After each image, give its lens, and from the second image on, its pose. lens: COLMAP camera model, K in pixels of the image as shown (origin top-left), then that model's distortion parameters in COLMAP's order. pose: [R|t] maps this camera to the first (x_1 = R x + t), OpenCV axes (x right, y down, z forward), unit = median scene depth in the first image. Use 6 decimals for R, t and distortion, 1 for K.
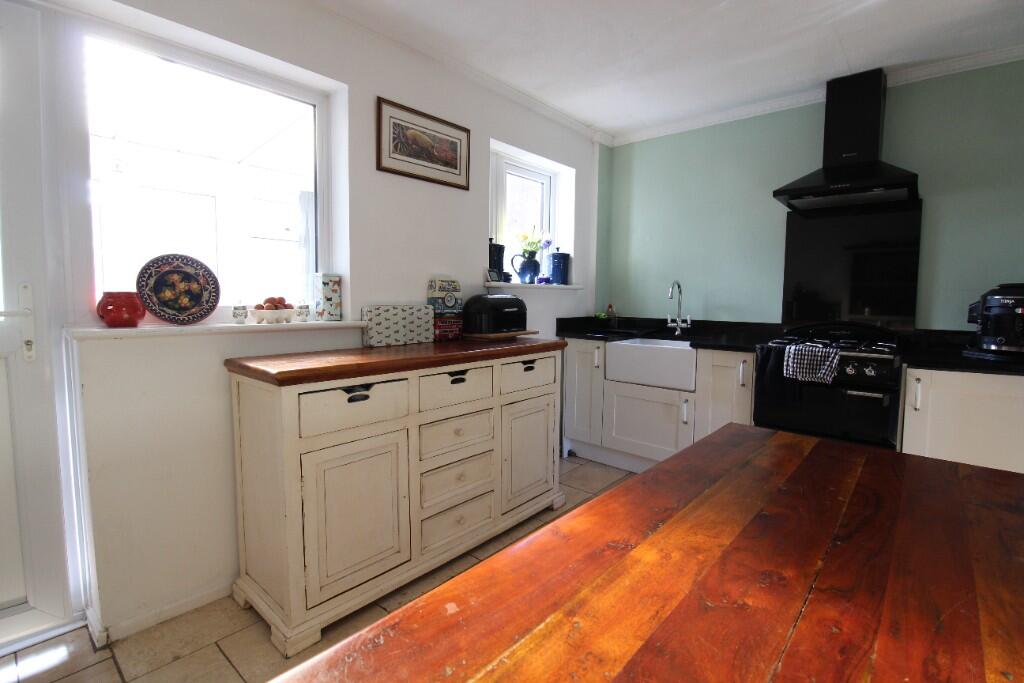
lens RADIAL K [[473.3, 0, 515.2], [0, 473.3, 336.1], [0, 0, 1]] dist [0.002943, -0.014502]
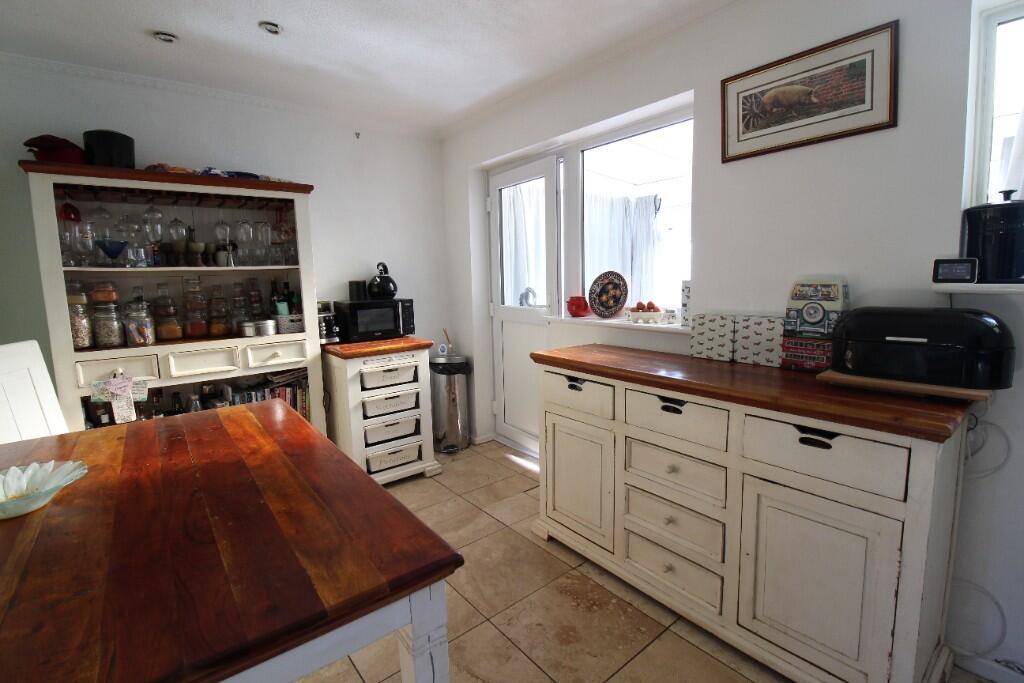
lens RADIAL K [[473.3, 0, 515.2], [0, 473.3, 336.1], [0, 0, 1]] dist [0.002943, -0.014502]
pose [[-0.177195, 0.119925, -0.976842, 0.689476], [-0.058332, 0.989523, 0.132063, -0.122822], [0.982446, 0.080382, -0.168344, 0.791072]]
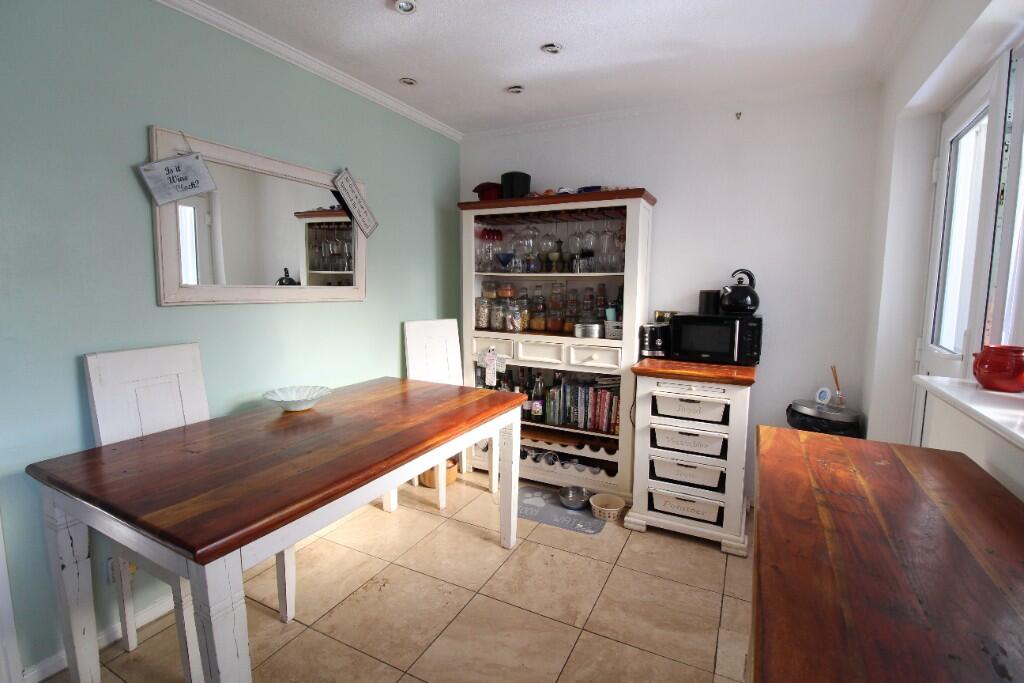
lens RADIAL K [[473.3, 0, 515.2], [0, 473.3, 336.1], [0, 0, 1]] dist [0.002943, -0.014502]
pose [[-0.970681, 0.007988, -0.240240, 0.119907], [-0.038689, 0.981225, 0.188948, -0.168484], [0.237239, 0.192703, -0.952147, 1.144183]]
